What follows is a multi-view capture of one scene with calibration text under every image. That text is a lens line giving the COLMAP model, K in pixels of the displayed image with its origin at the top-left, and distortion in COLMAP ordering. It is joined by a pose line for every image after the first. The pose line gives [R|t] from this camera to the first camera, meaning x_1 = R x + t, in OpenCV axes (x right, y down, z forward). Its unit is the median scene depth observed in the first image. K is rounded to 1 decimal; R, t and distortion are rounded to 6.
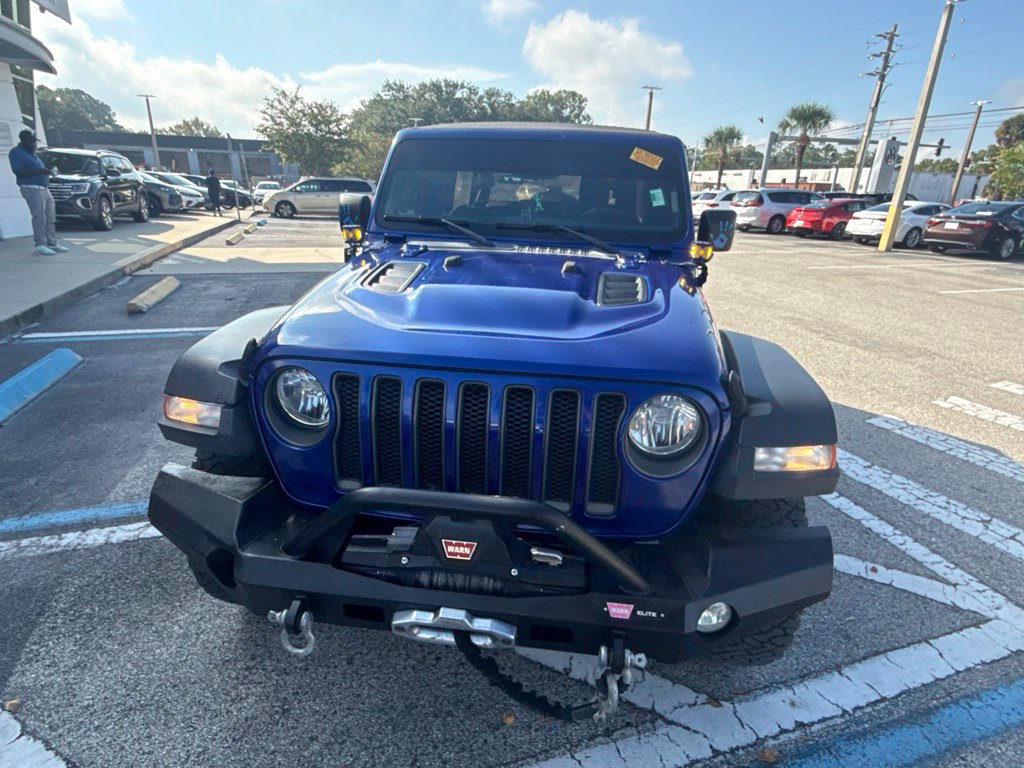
lens RADIAL K [[537.2, 0, 510.7], [0, 537.2, 387.6], [0, 0, 1]] dist [0.001642, -0.001898]
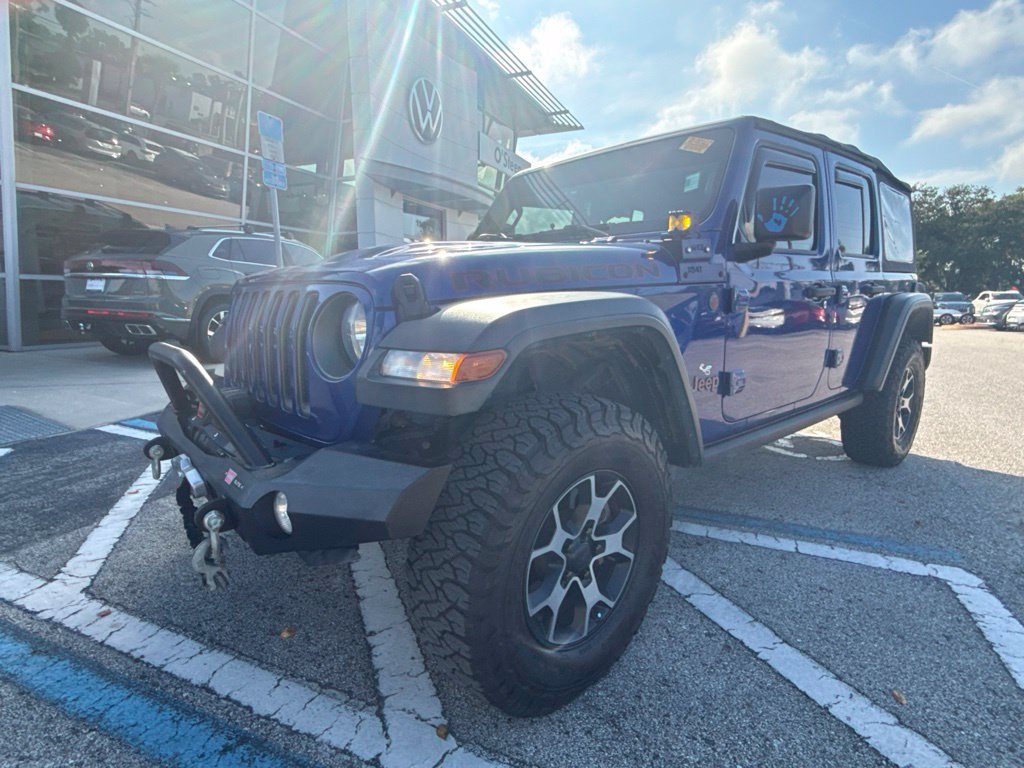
lens RADIAL K [[537.2, 0, 508.8], [0, 537.2, 387.0], [0, 0, 1]] dist [0.001642, -0.001898]
pose [[0.742967, 0.076851, -0.664902, 0.091860], [-0.214135, 0.968468, -0.127339, 0.018614], [0.634150, 0.236987, 0.735996, 0.037630]]
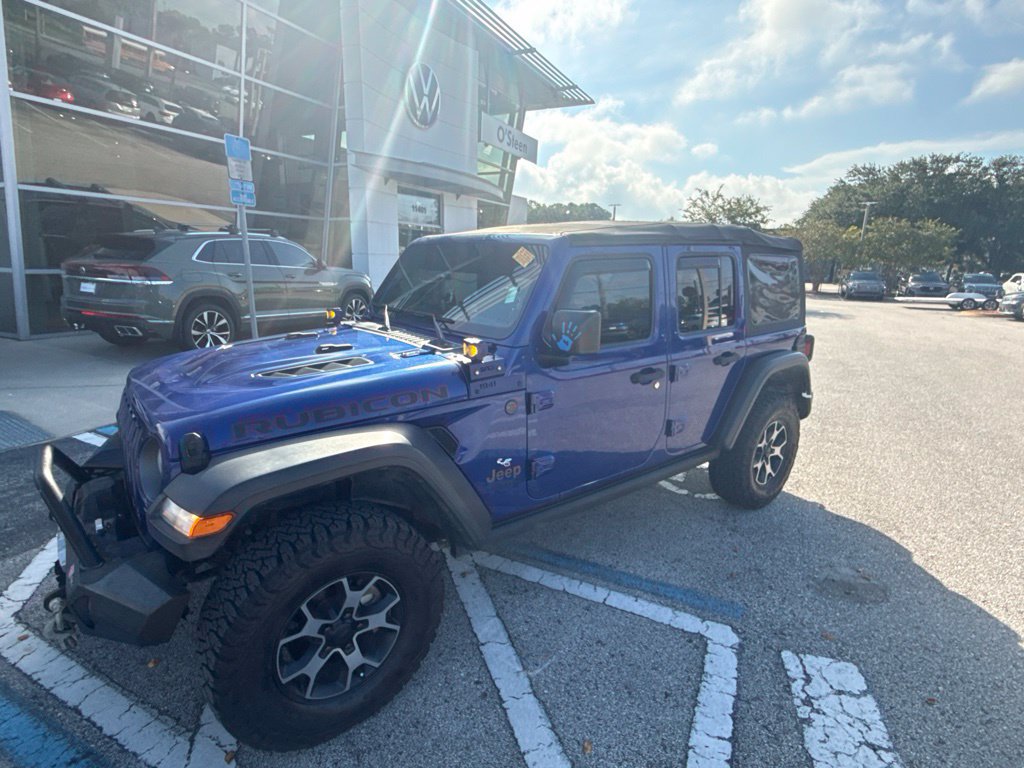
lens RADIAL K [[537.2, 0, 509.2], [0, 537.2, 386.8], [0, 0, 1]] dist [0.001642, -0.001898]
pose [[0.711074, 0.145205, -0.687960, 0.138219], [-0.246994, 0.967671, -0.051050, -0.019616], [0.658307, 0.206223, 0.723951, 0.044692]]
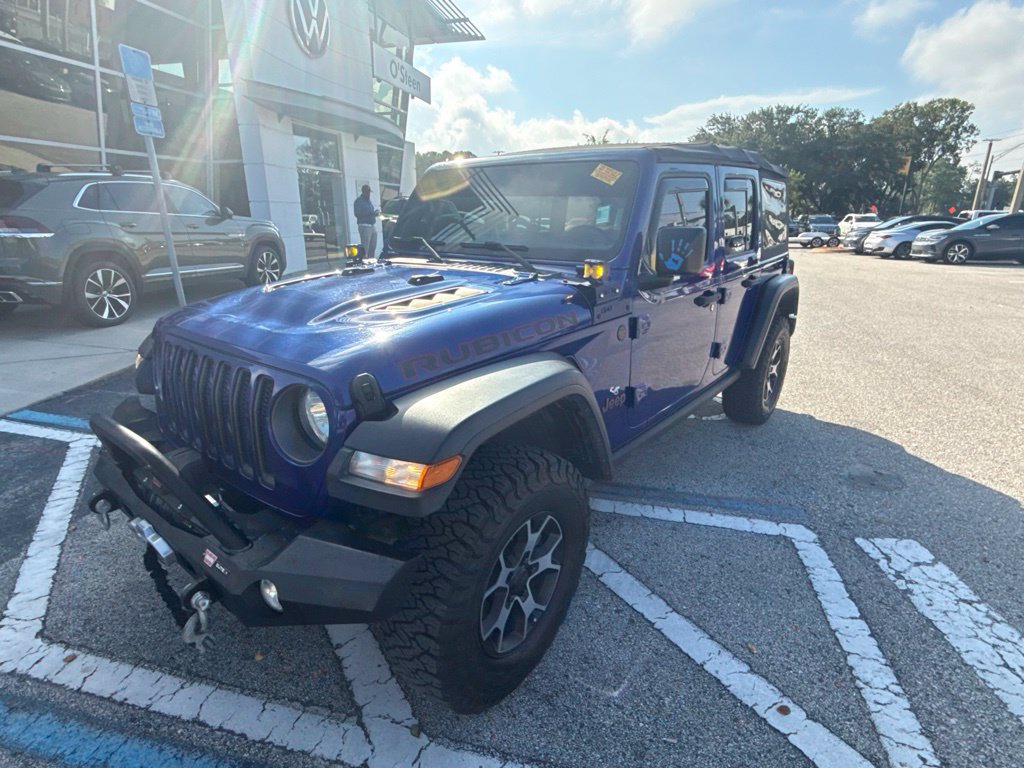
lens RADIAL K [[537.2, 0, 511.7], [0, 537.2, 386.0], [0, 0, 1]] dist [0.001642, -0.001898]
pose [[0.849623, 0.132329, -0.510519, 0.092620], [-0.162524, 0.986594, -0.014746, -0.003060], [0.501724, 0.095500, 0.859740, 0.020705]]
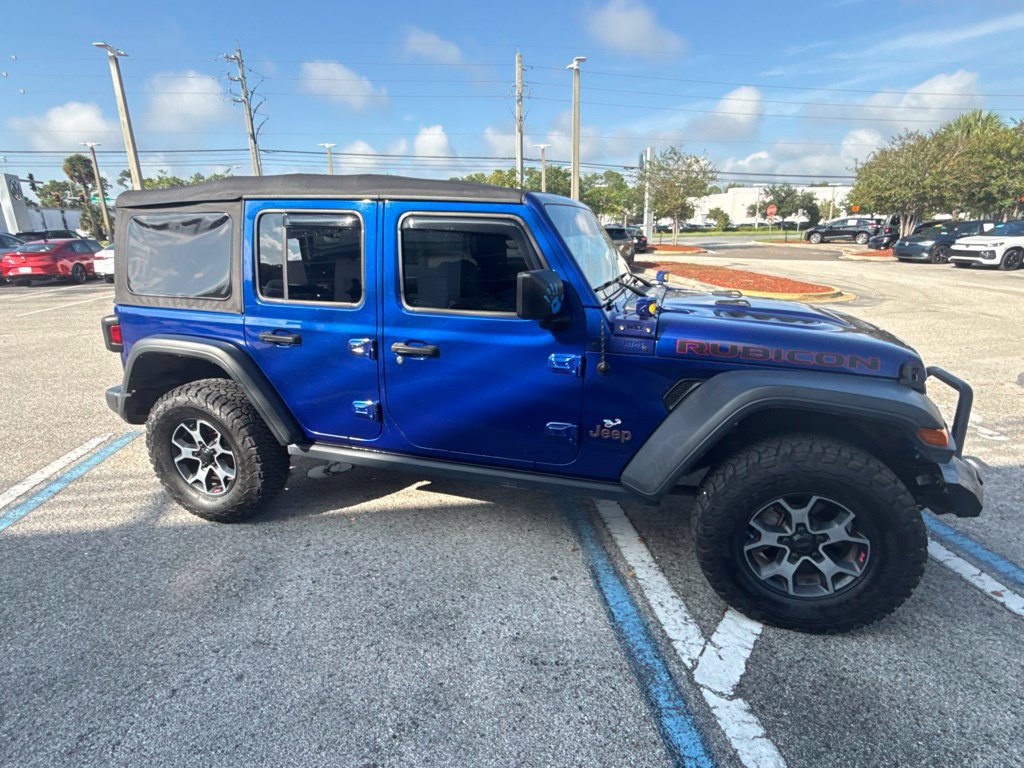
lens RADIAL K [[537.2, 0, 511.0], [0, 537.2, 386.3], [0, 0, 1]] dist [0.001642, -0.001898]
pose [[0.191633, -0.311289, 0.930793, -0.171444], [0.363903, 0.903308, 0.227176, -0.062696], [-0.911510, 0.295184, 0.286383, 0.134834]]
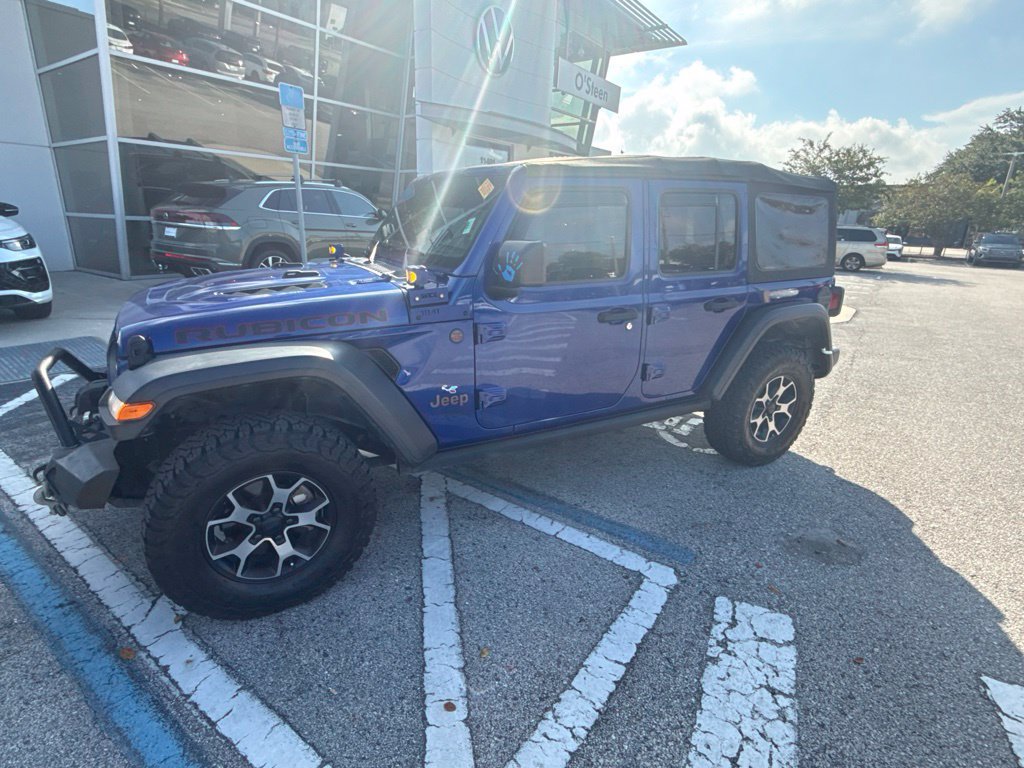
lens RADIAL K [[537.2, 0, 511.3], [0, 537.2, 383.8], [0, 0, 1]] dist [0.001642, -0.001898]
pose [[0.590192, 0.226638, -0.774796, 0.165067], [-0.295248, 0.953887, 0.054123, -0.021541], [0.751333, 0.196814, 0.629891, 0.068947]]
